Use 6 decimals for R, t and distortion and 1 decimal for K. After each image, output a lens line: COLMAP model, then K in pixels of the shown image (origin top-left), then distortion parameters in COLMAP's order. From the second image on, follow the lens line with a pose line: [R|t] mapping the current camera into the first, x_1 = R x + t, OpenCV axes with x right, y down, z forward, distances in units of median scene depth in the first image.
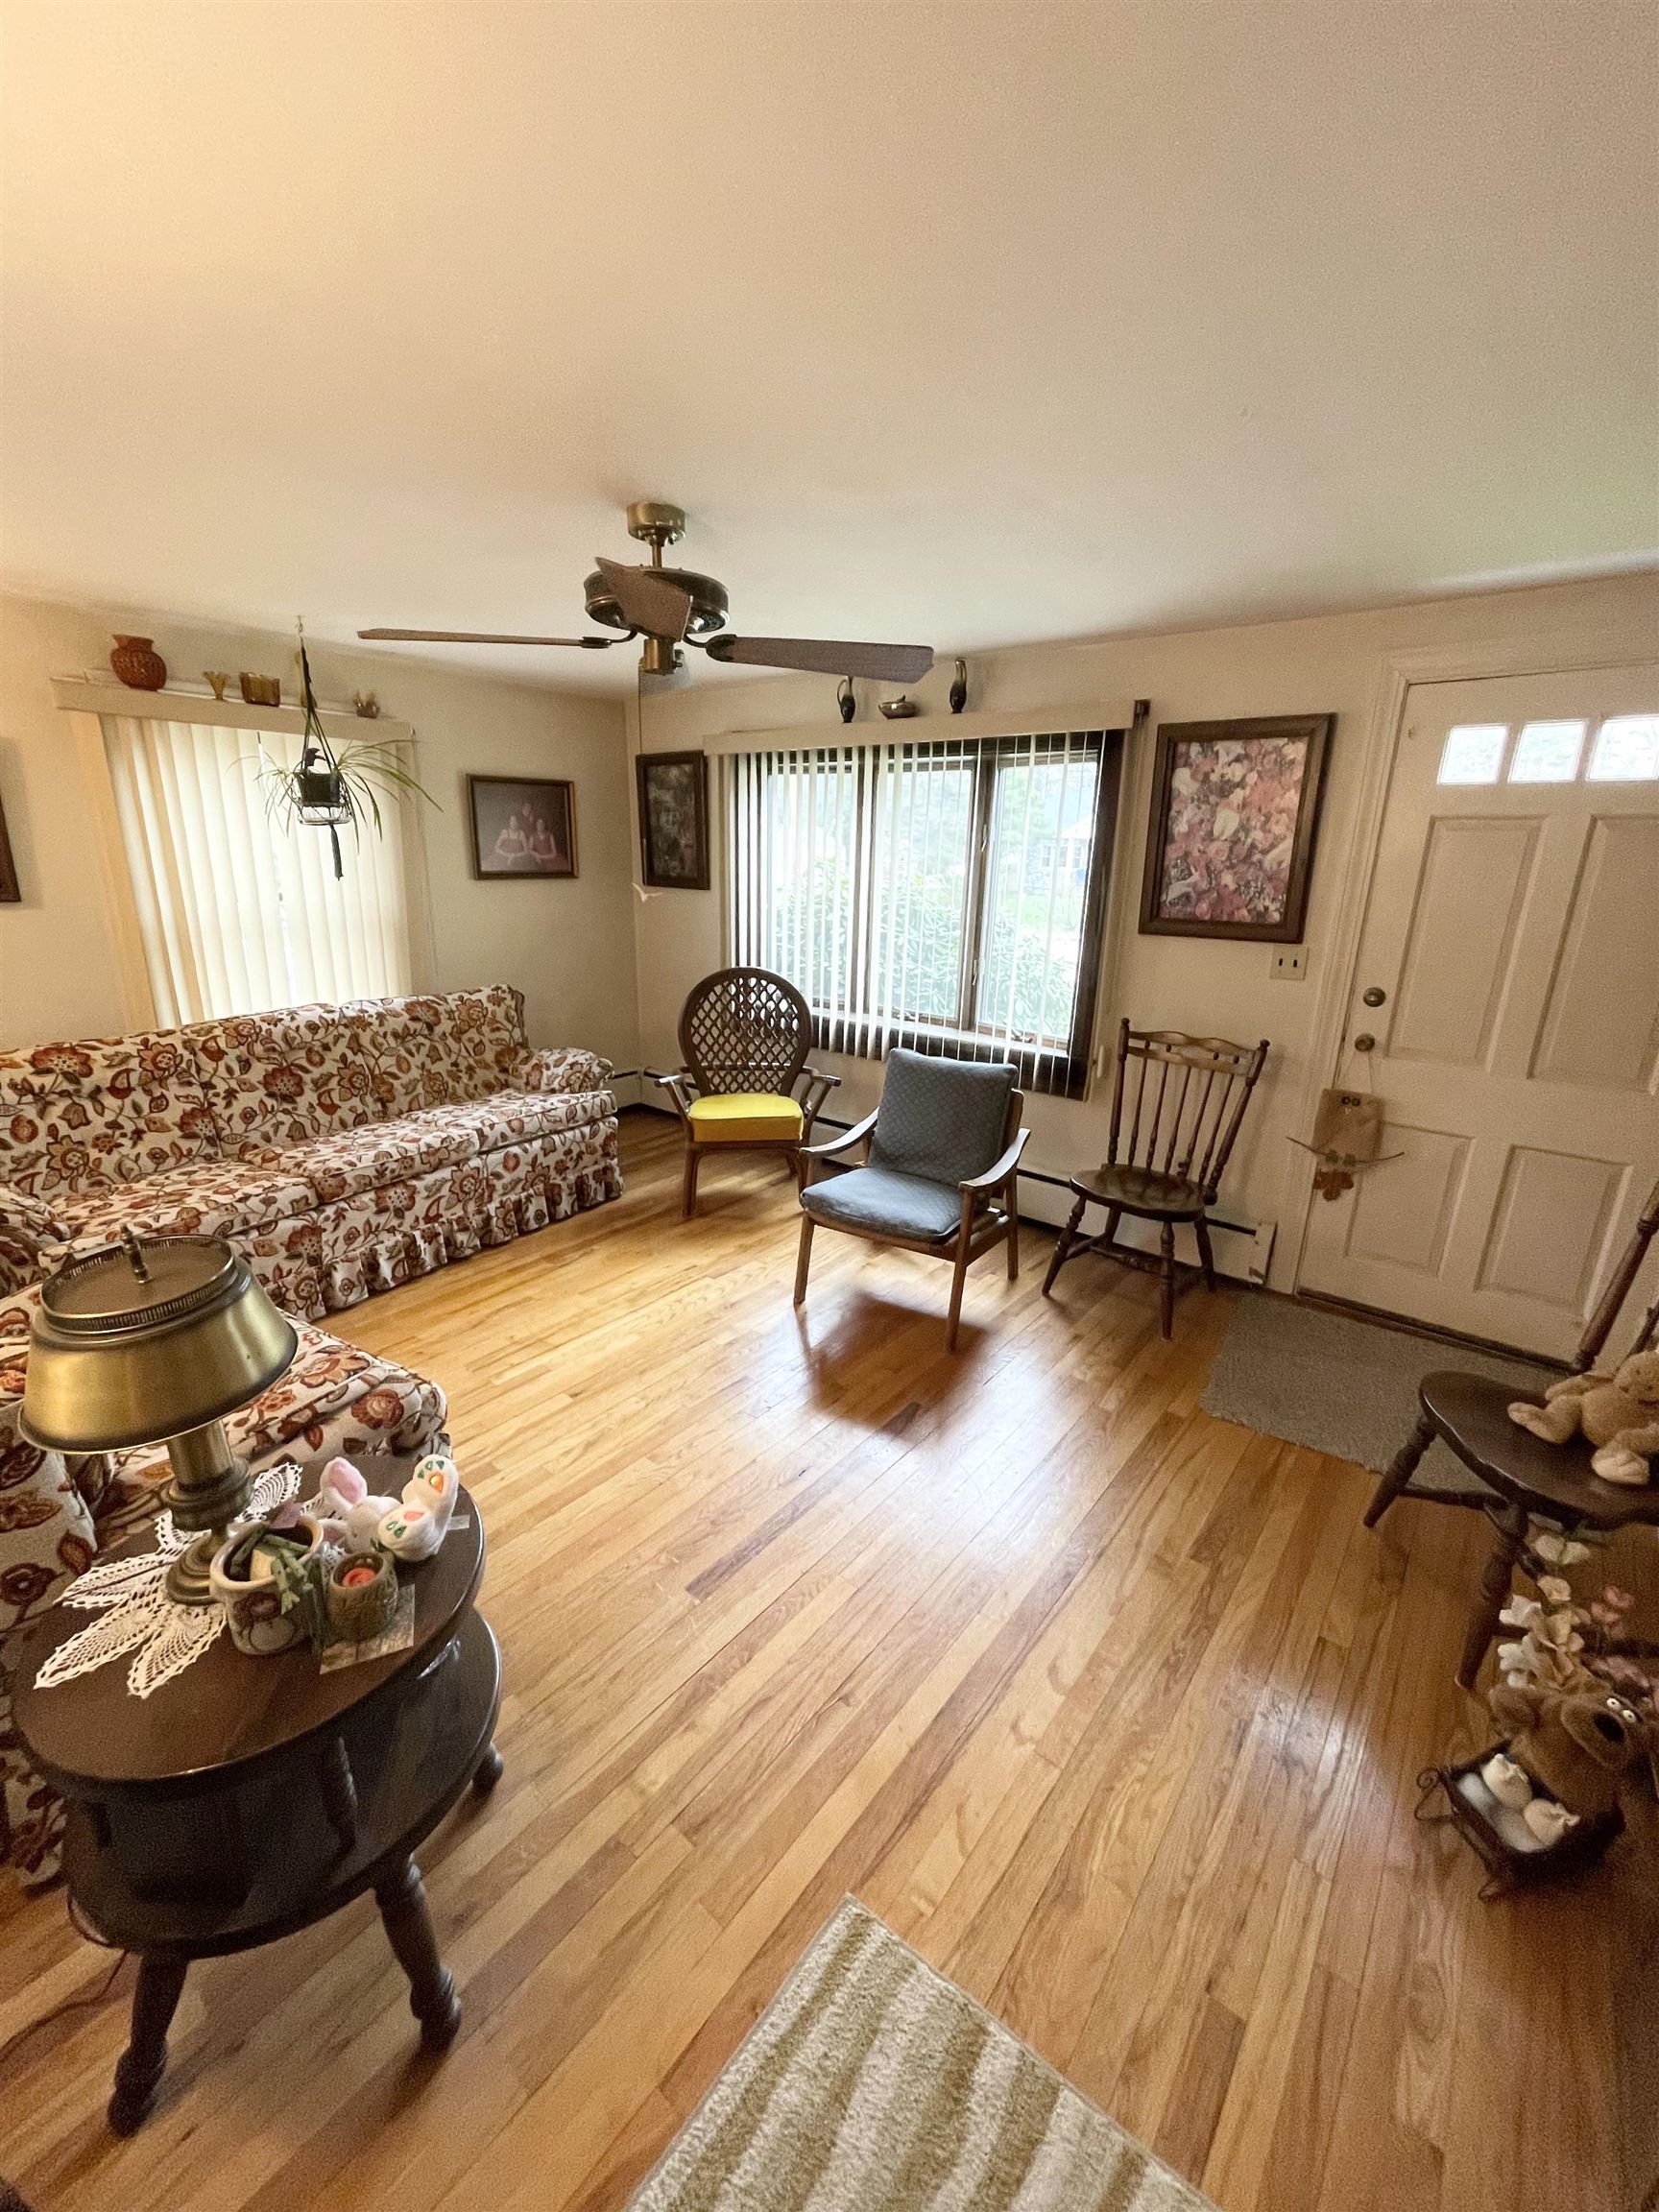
lens RADIAL K [[892.8, 0, 829.5], [0, 892.8, 1106.0], [0, 0, 1]] dist [-0.001086, -0.000158]
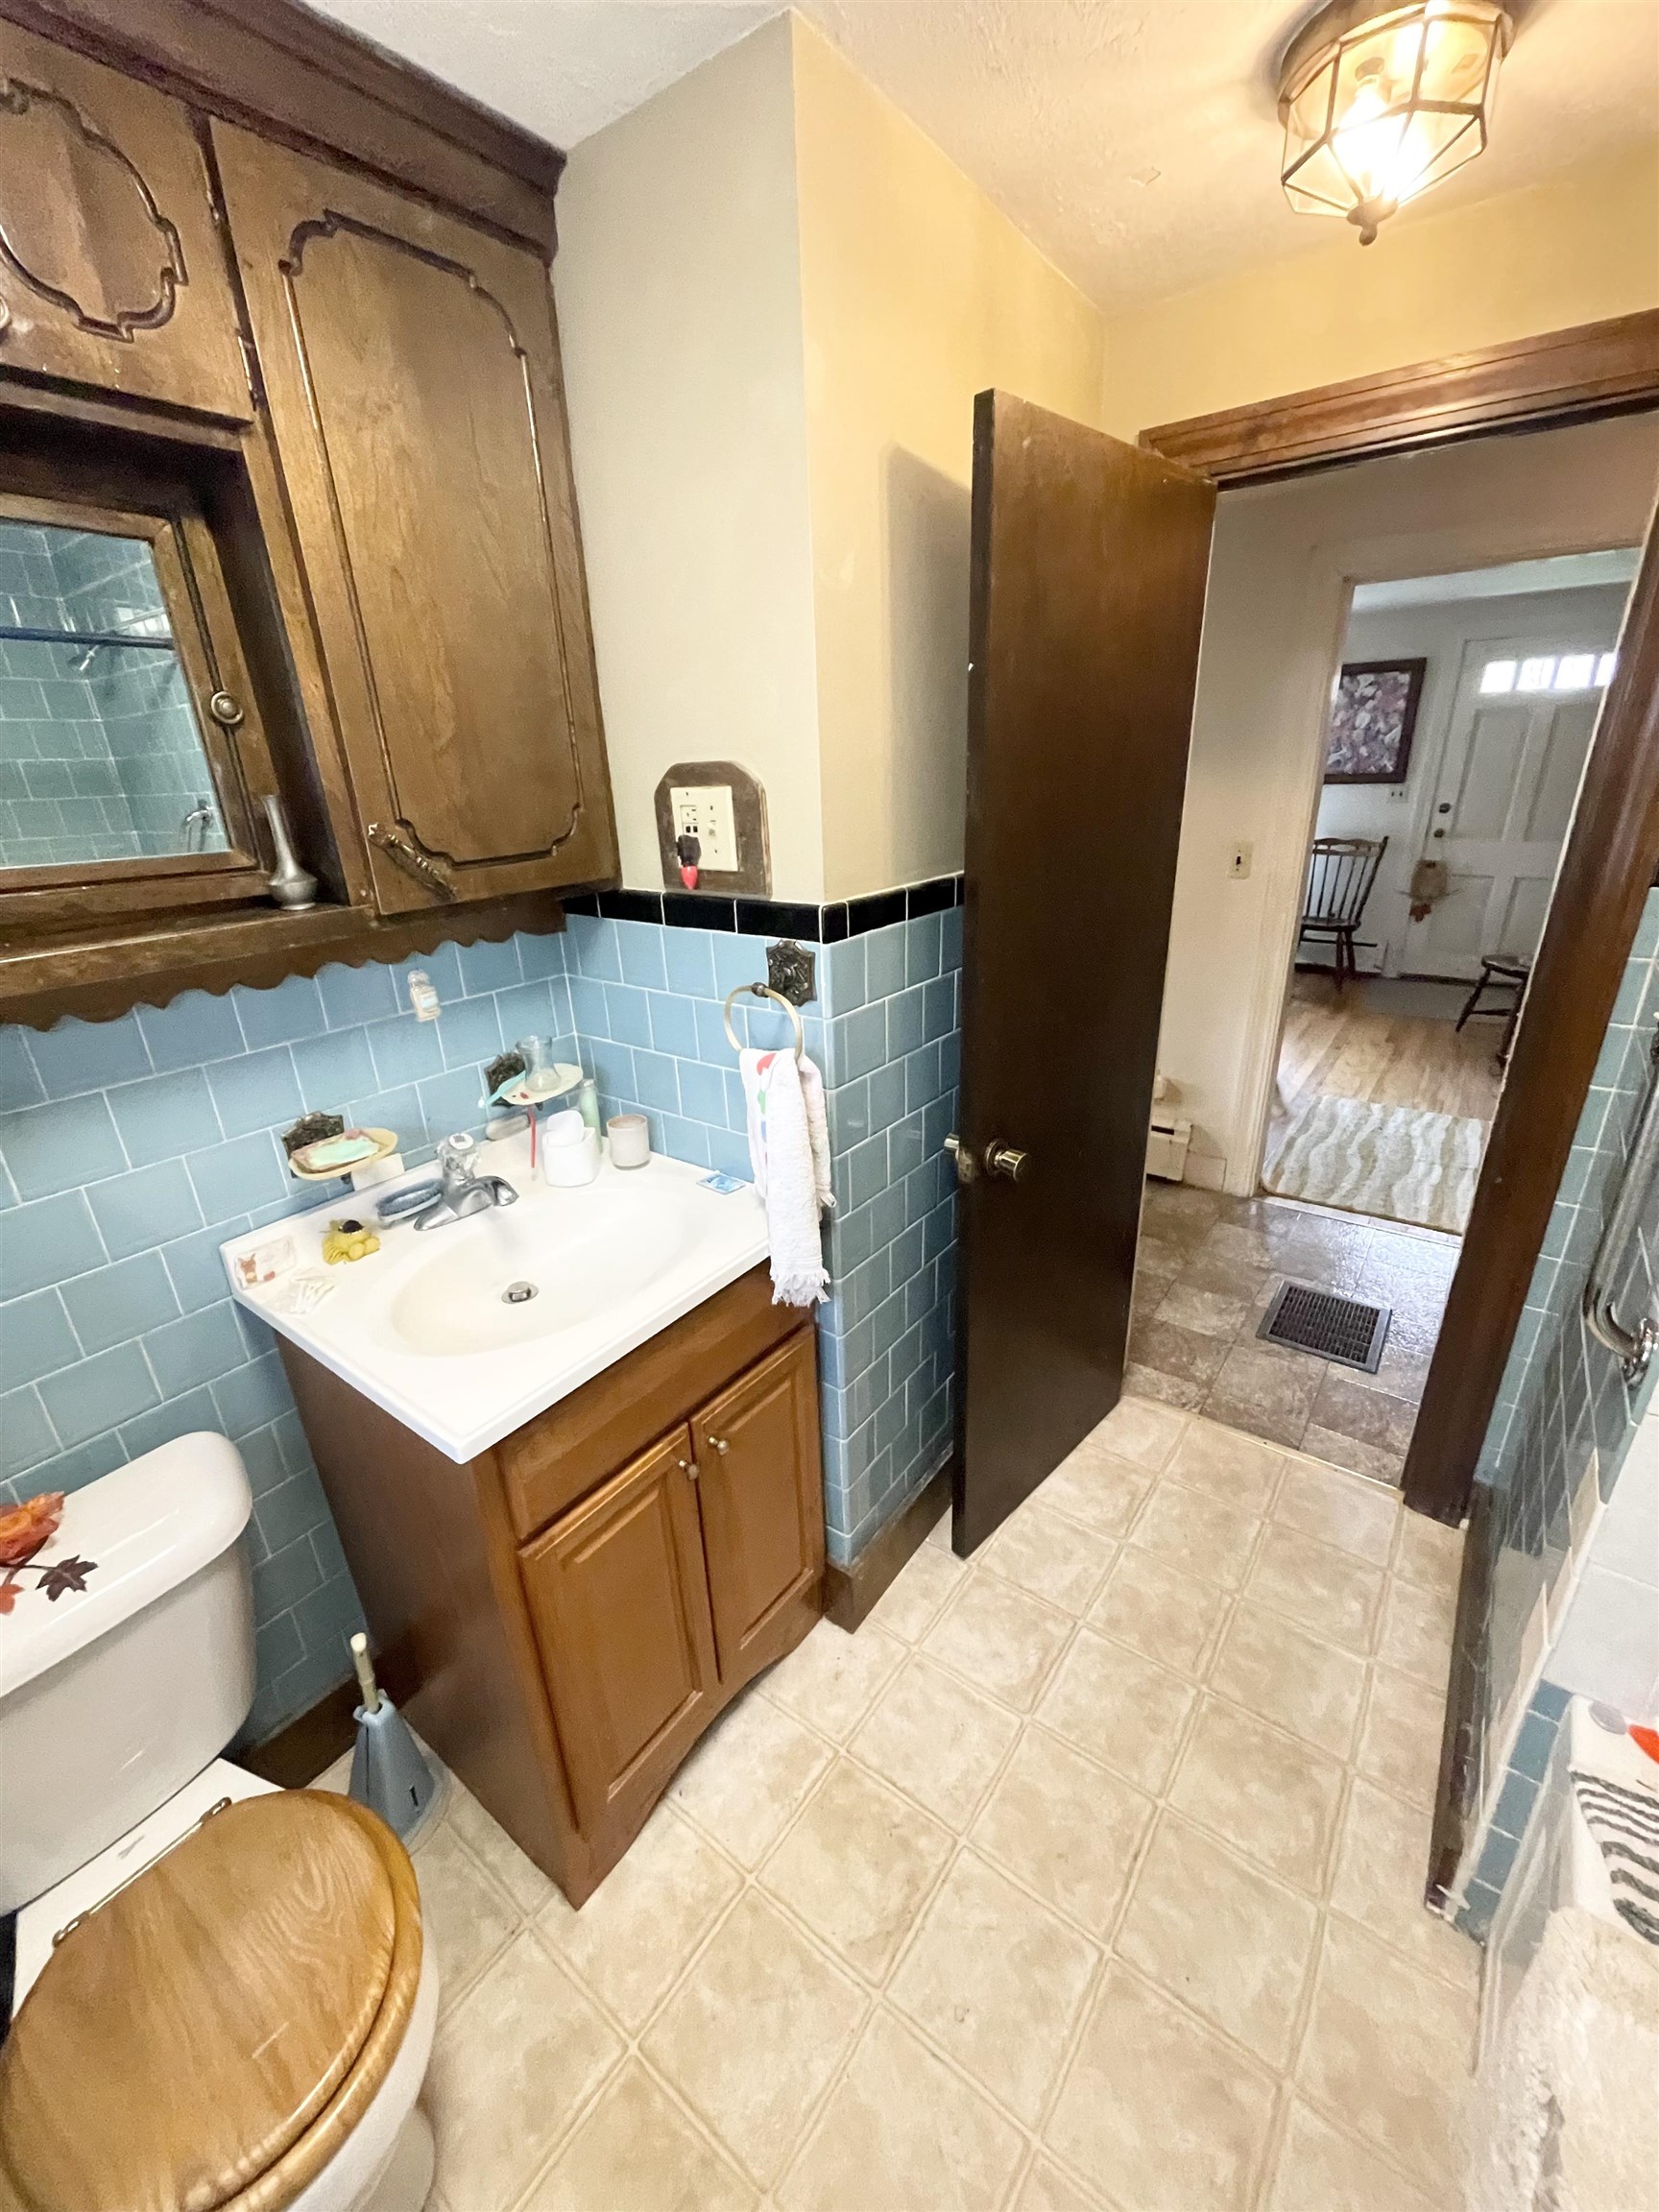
lens RADIAL K [[892.8, 0, 829.5], [0, 892.8, 1106.0], [0, 0, 1]] dist [-0.001086, -0.000158]
pose [[0.997337, -0.072027, 0.011419, -0.746788], [0.070471, 0.992156, 0.103250, 0.213285], [-0.018767, -0.102171, 0.994590, -0.914607]]
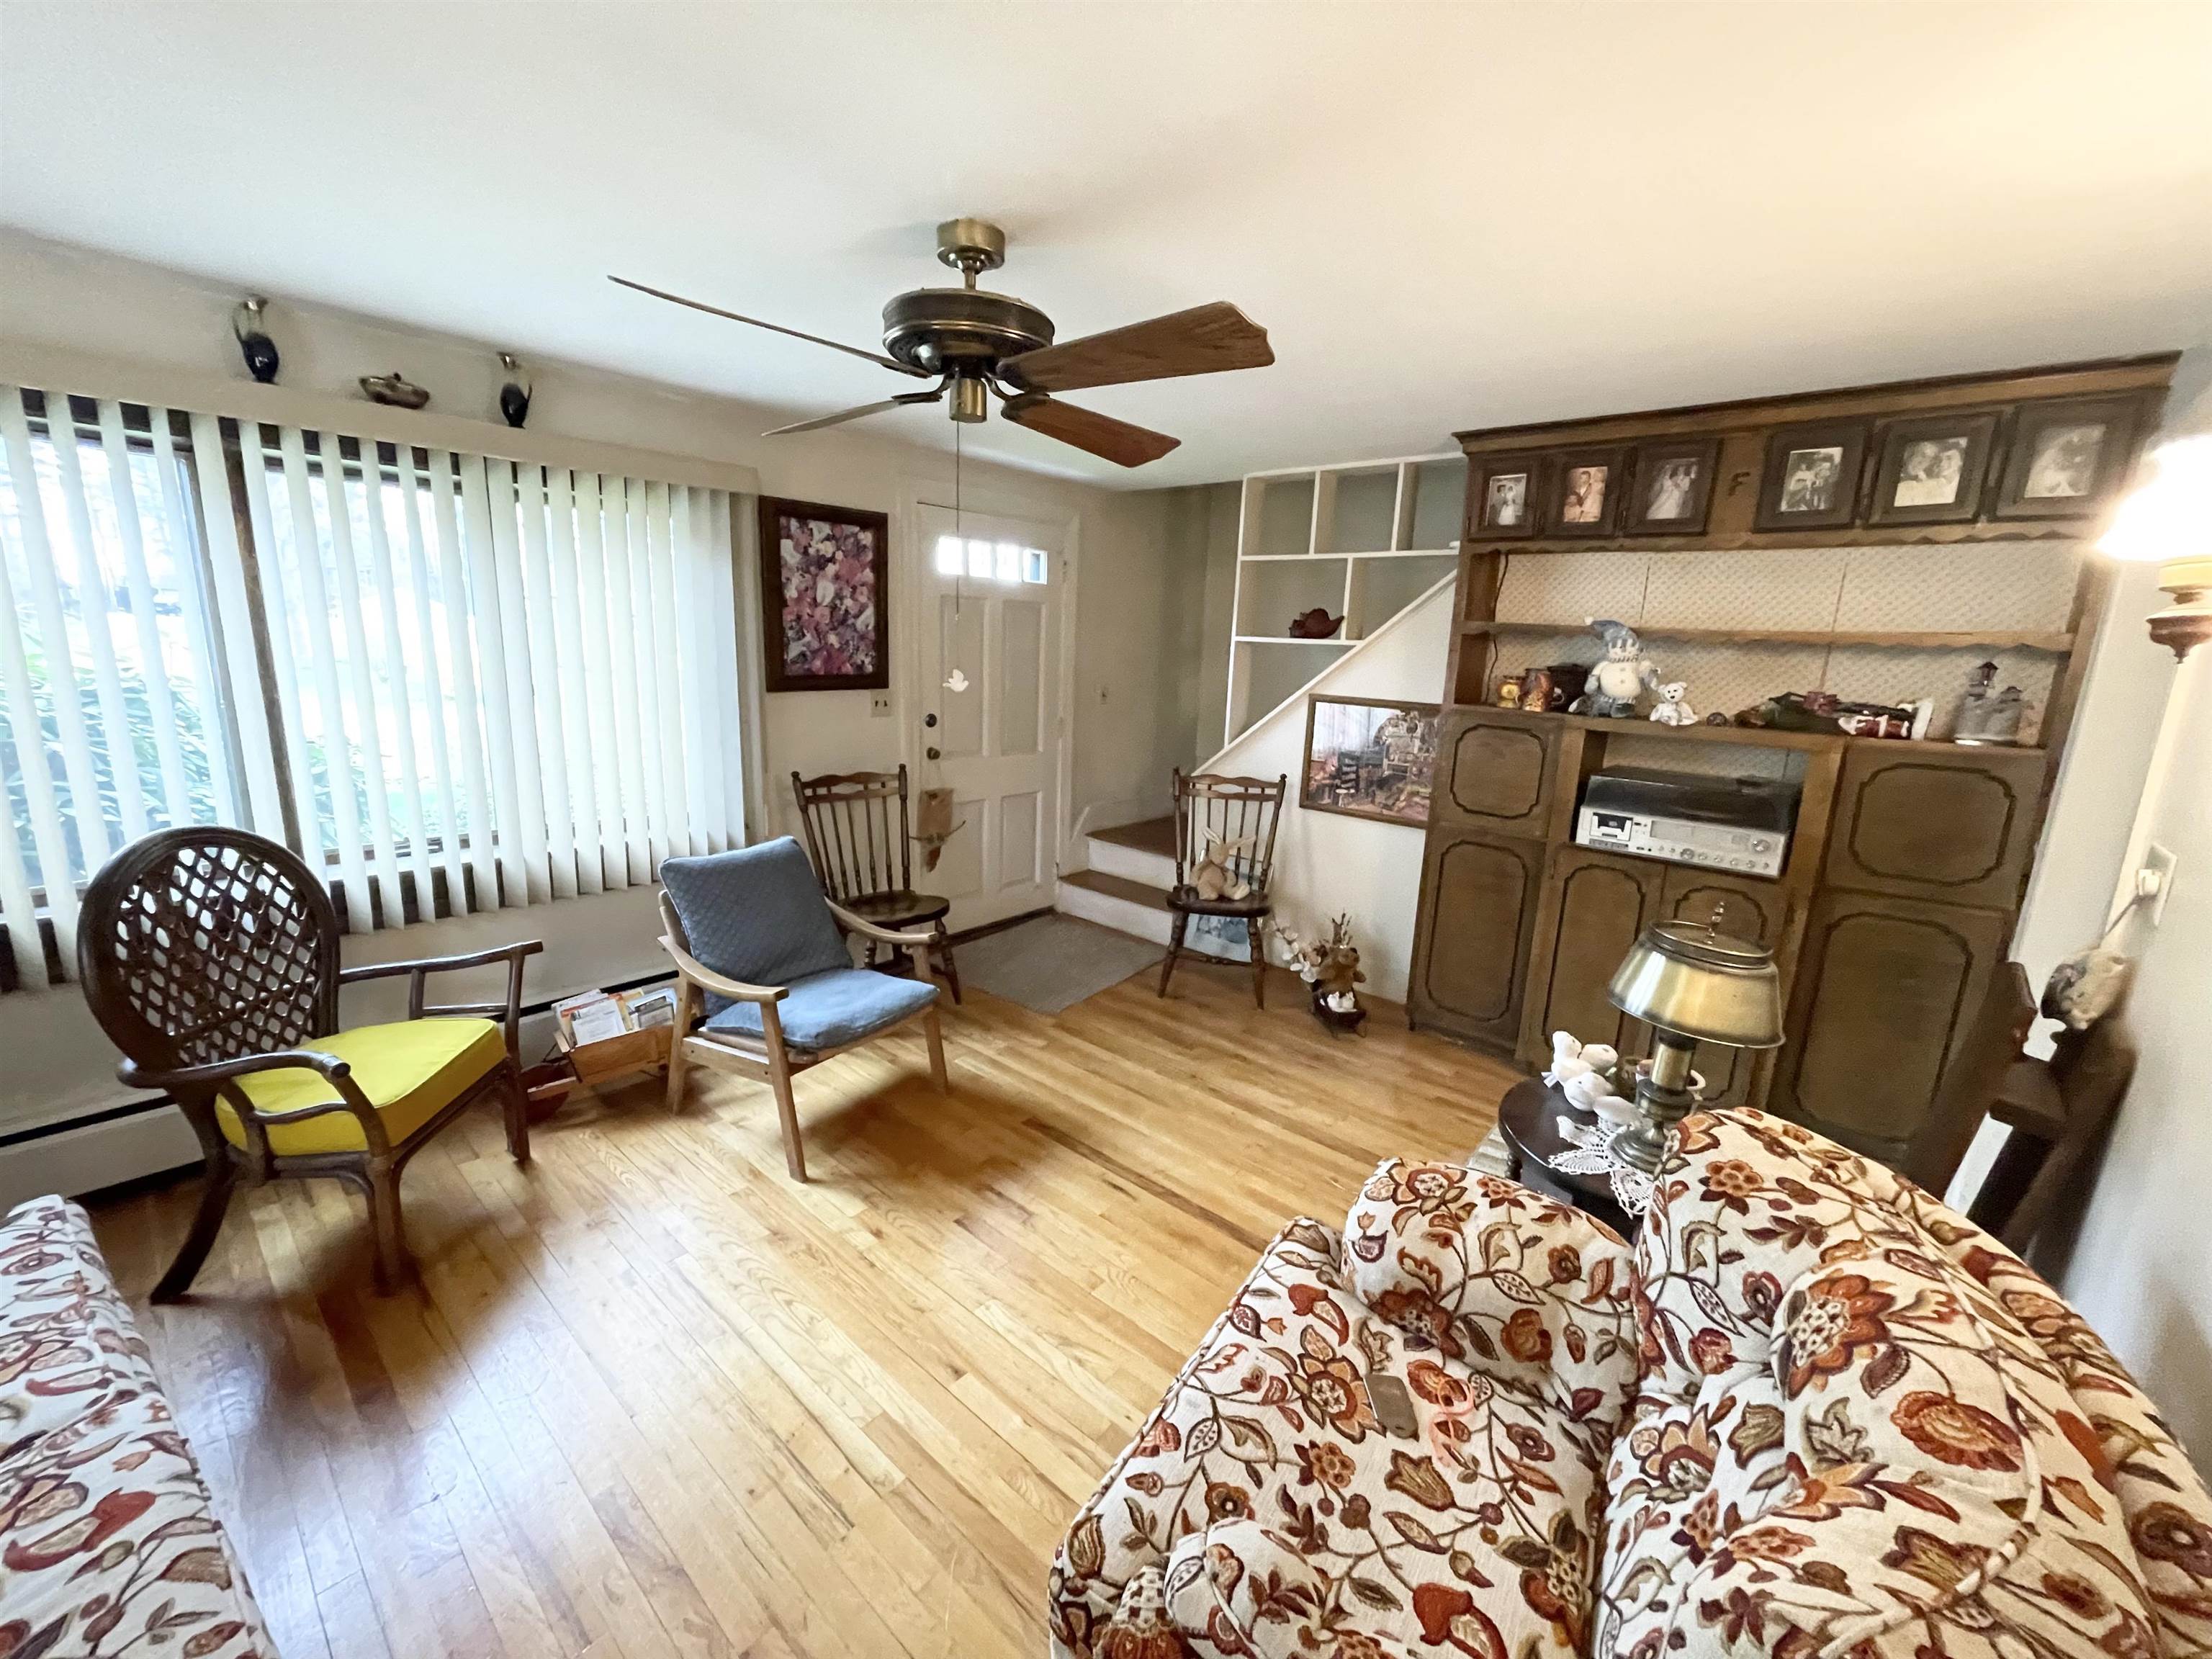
lens RADIAL K [[892.8, 0, 1106.0], [0, 892.8, 829.5], [0, 0, 1]] dist [-0.001086, -0.000158]
pose [[0.039953, -0.233082, 0.971636, -0.748245], [0.238246, 0.946588, 0.217277, -0.189287], [-0.970383, 0.222808, 0.093350, 0.606625]]
